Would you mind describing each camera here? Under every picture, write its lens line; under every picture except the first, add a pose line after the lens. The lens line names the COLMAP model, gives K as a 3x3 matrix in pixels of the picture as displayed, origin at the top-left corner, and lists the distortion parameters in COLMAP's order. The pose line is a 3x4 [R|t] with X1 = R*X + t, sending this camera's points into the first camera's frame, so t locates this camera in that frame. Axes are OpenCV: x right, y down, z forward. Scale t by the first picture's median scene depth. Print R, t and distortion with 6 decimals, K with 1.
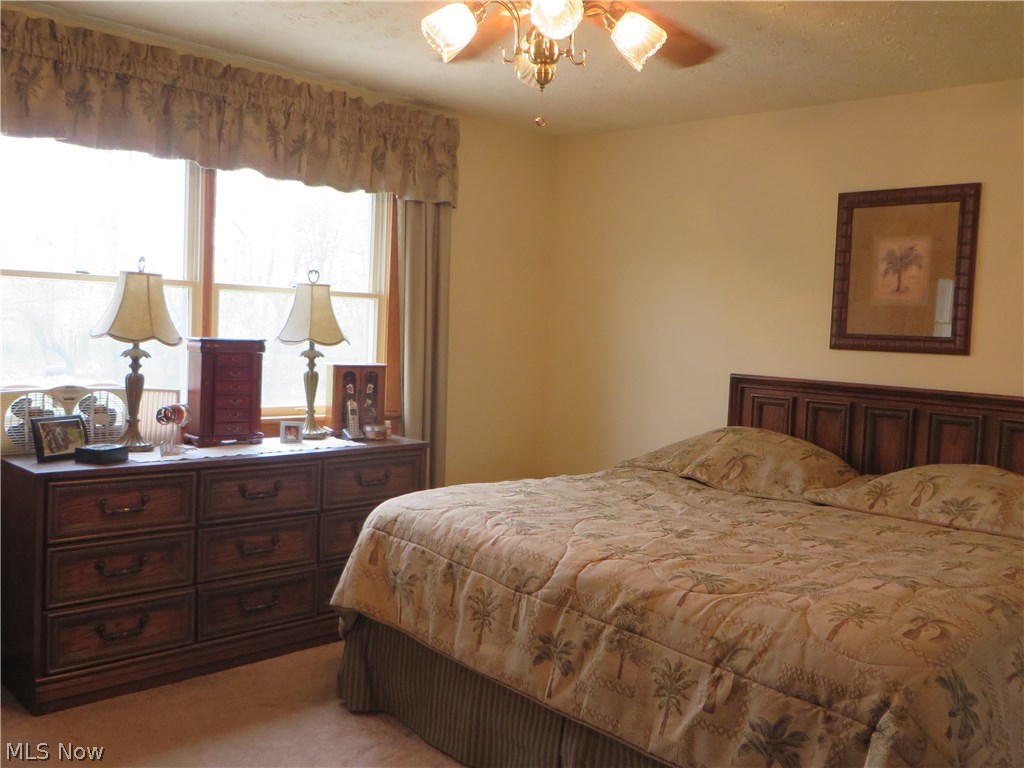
lens RADIAL K [[945.7, 0, 512.2], [0, 945.7, 381.1], [0, 0, 1]] dist [0.006047, 0.000000]
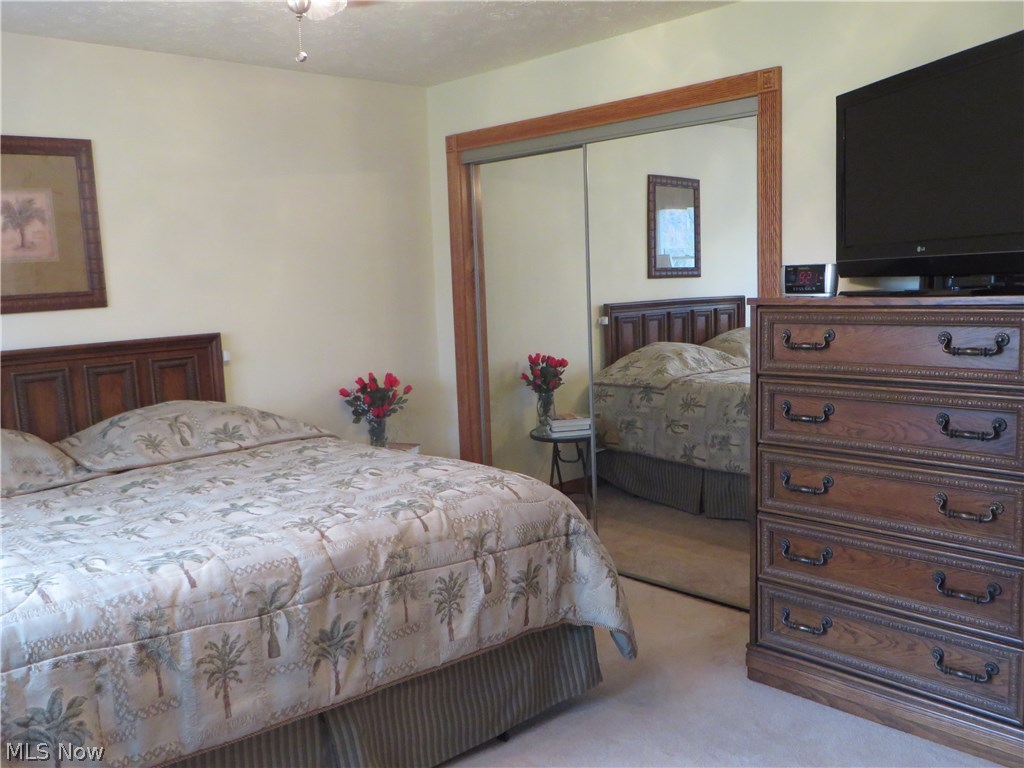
lens RADIAL K [[945.7, 0, 511.9], [0, 945.7, 387.3], [0, 0, 1]] dist [0.006047, 0.000000]
pose [[0.048258, -0.173215, 0.983701, -0.816399], [0.112485, 0.979526, 0.166961, -0.096262], [-0.992481, 0.102594, 0.066754, 0.739303]]
